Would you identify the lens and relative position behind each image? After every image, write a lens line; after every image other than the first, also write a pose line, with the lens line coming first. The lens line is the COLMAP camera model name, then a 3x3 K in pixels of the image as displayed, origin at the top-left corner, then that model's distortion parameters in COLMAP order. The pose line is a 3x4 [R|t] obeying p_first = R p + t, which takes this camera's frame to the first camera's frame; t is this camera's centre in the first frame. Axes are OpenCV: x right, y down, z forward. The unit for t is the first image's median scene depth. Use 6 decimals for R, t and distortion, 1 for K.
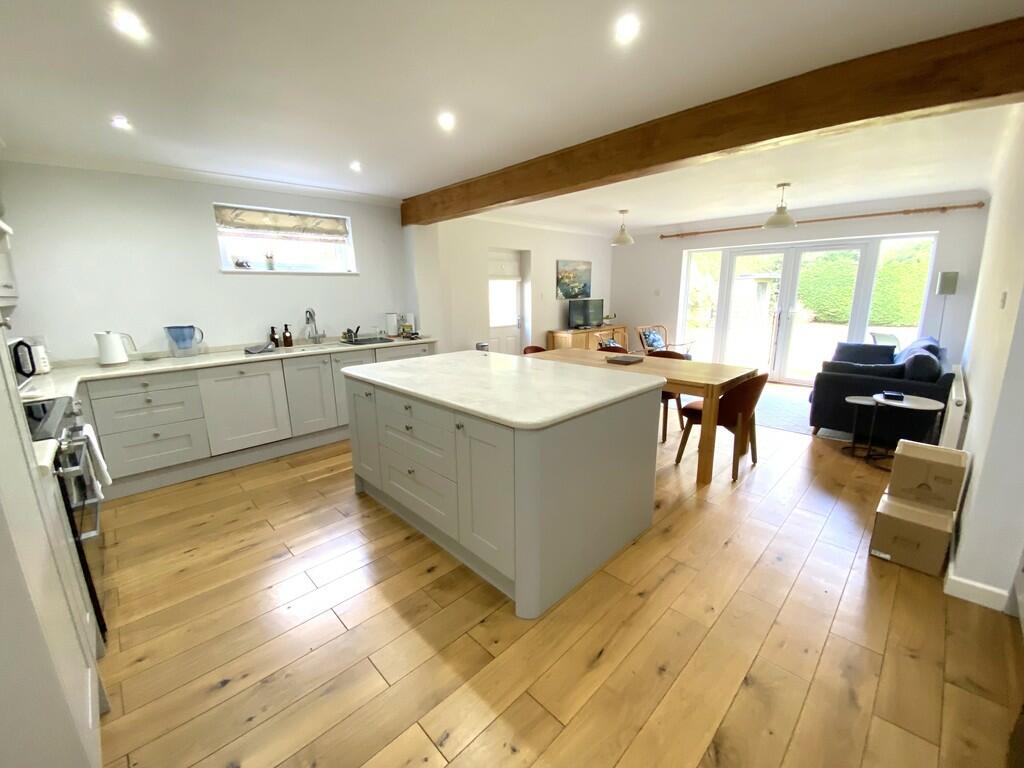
lens RADIAL K [[414.8, 0, 512.4], [0, 414.8, 381.5], [0, 0, 1]] dist [-0.015163, -0.000199]
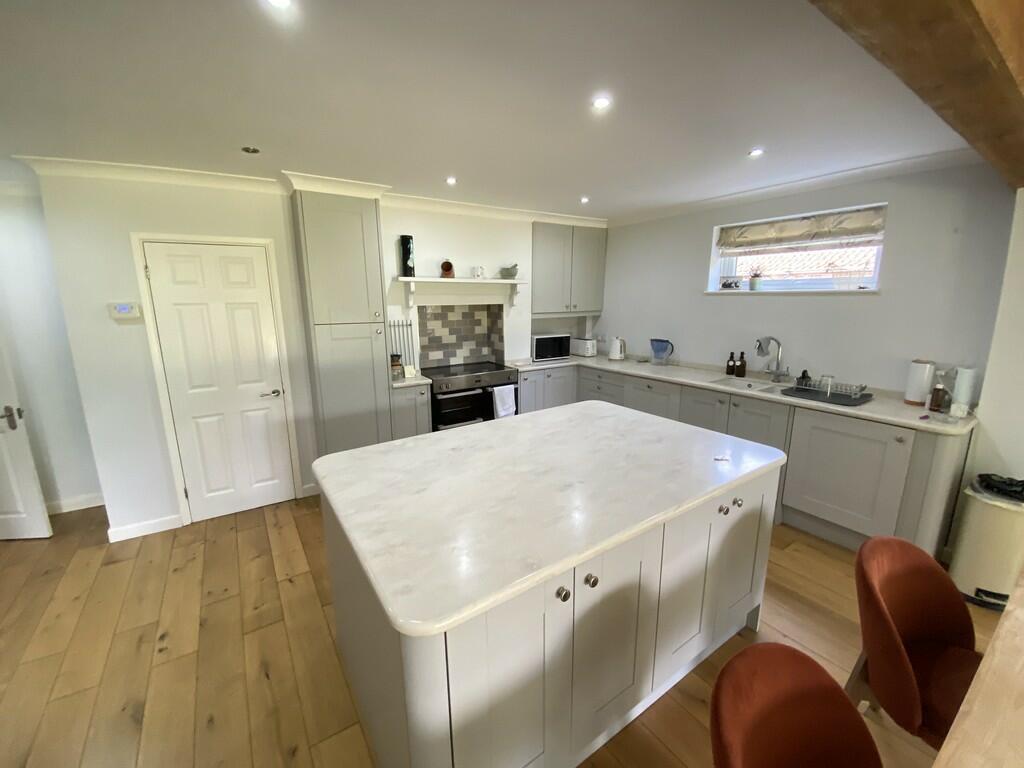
lens RADIAL K [[414.8, 0, 510.4], [0, 414.8, 387.1], [0, 0, 1]] dist [-0.015163, -0.000199]
pose [[-0.170872, 0.223732, -0.959555, 0.412904], [-0.201280, 0.945414, 0.256278, -0.199602], [0.964515, 0.236930, -0.116512, 0.662622]]
